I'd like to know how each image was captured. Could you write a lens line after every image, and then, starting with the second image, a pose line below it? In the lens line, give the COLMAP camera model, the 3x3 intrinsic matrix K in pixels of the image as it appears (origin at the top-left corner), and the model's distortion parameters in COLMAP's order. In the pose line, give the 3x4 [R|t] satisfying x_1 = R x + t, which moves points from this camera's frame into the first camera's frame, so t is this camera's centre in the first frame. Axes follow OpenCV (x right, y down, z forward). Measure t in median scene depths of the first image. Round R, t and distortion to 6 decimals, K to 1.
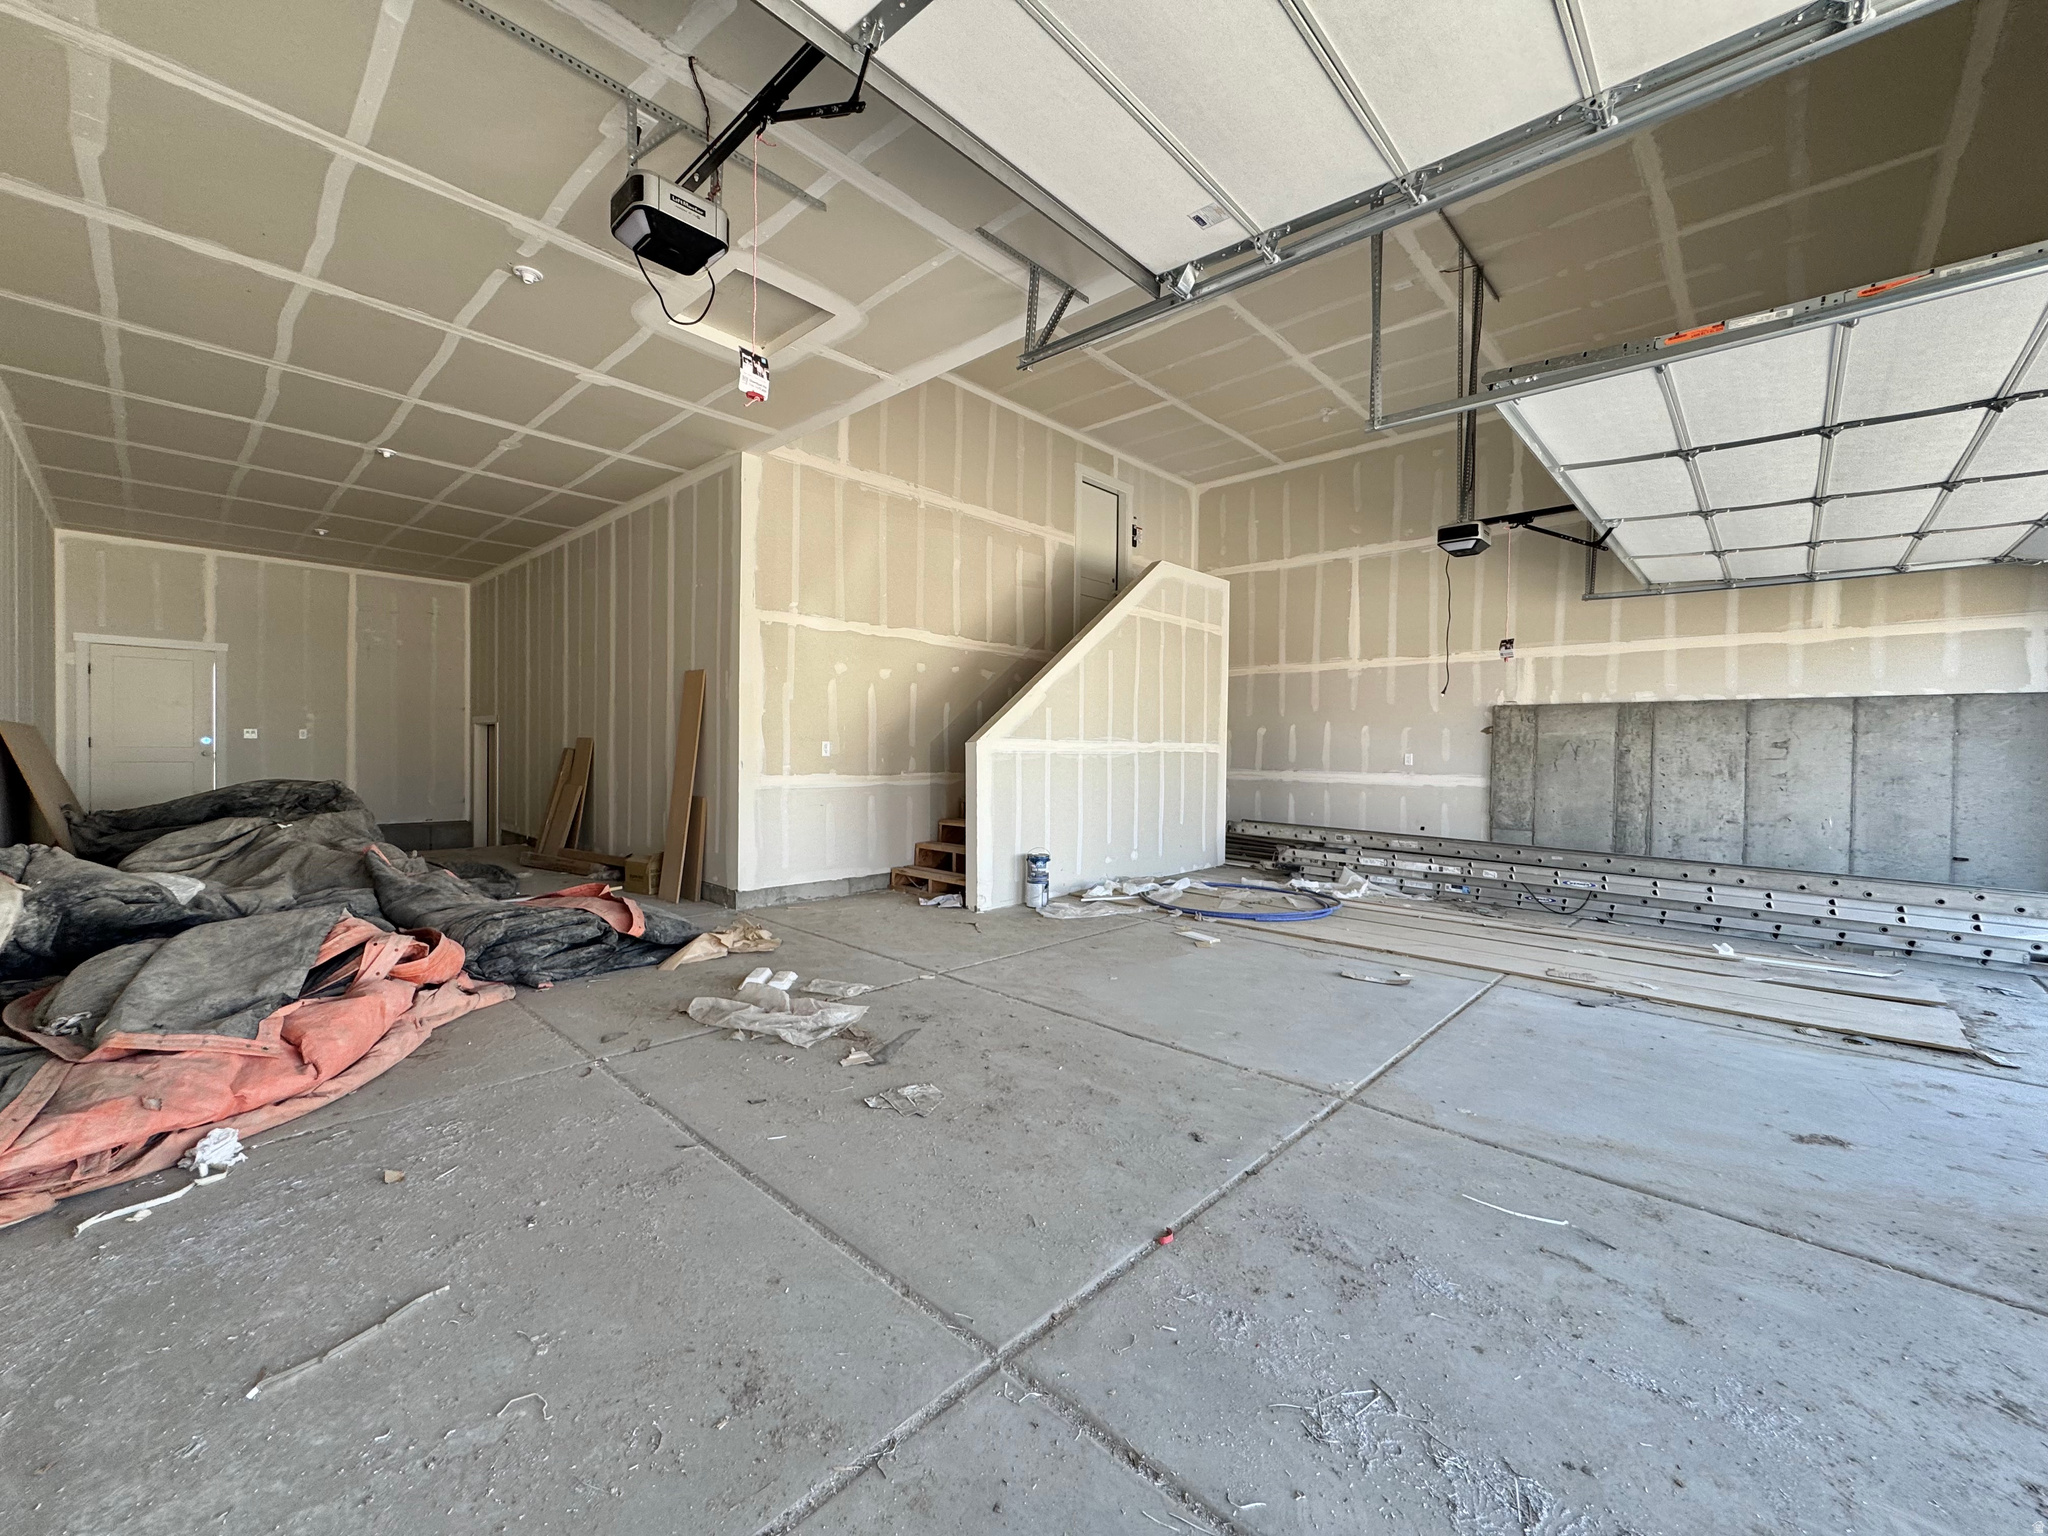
lens RADIAL K [[816.6, 0, 1024.8], [0, 816.6, 764.3], [0, 0, 1]] dist [-0.001706, 0.000156]
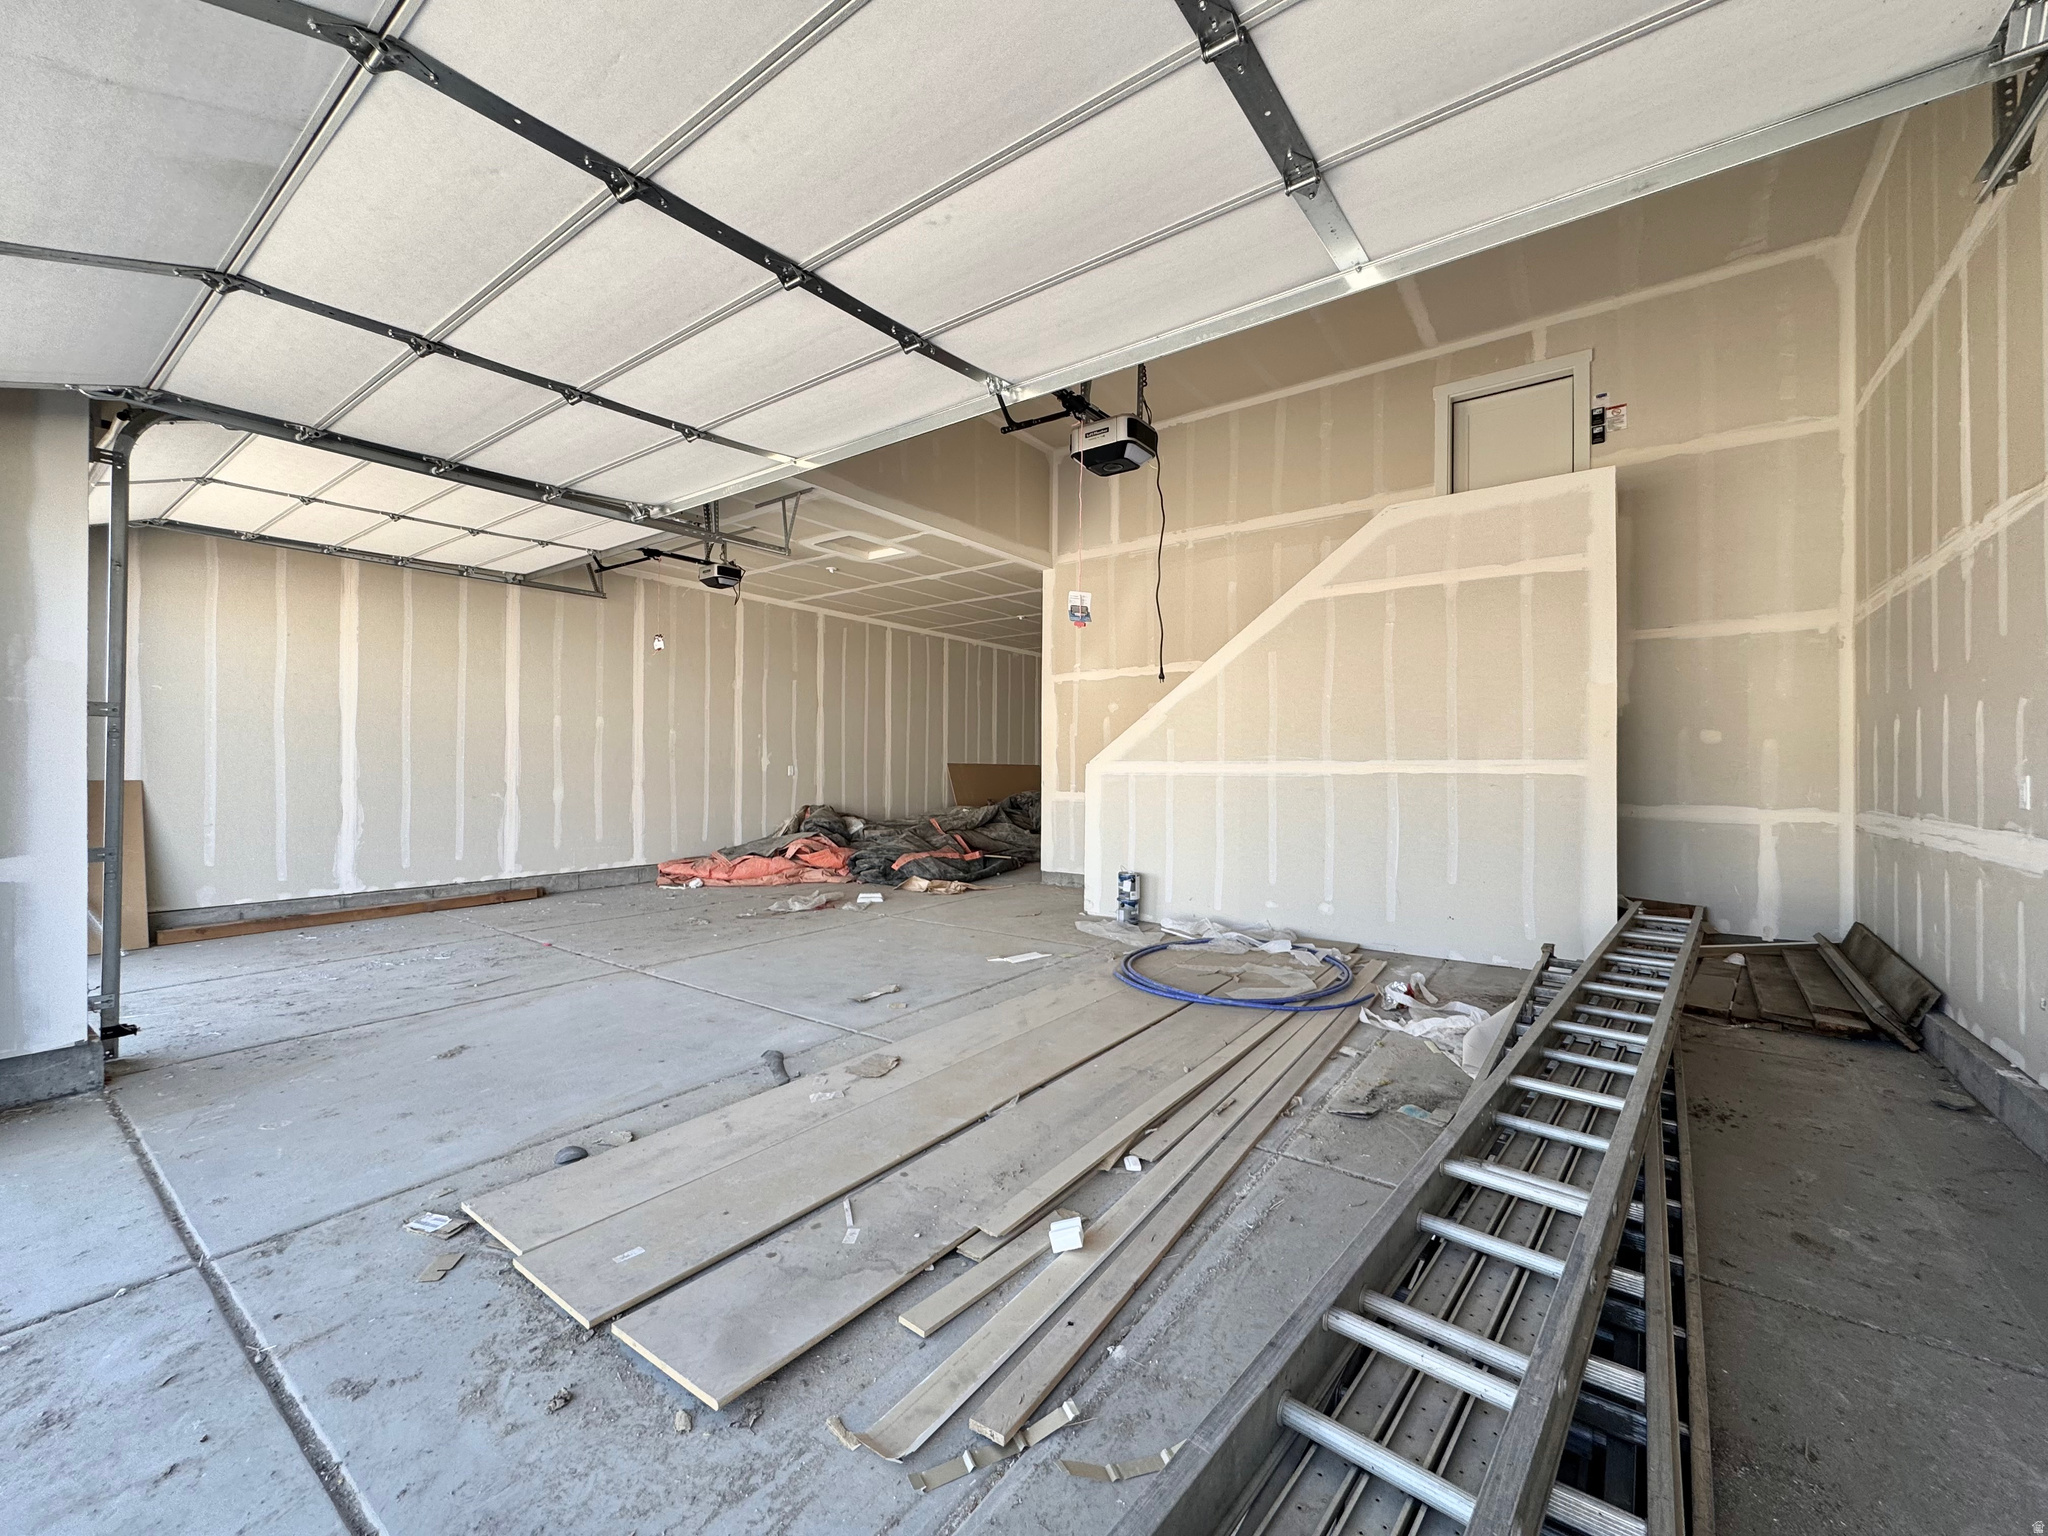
lens RADIAL K [[816.6, 0, 1024.8], [0, 816.6, 764.3], [0, 0, 1]] dist [-0.001706, 0.000156]
pose [[0.118343, -0.018148, -0.992807, 1.032551], [-0.020503, 0.999575, -0.020715, -0.002543], [0.992761, 0.022807, 0.117920, 0.749293]]
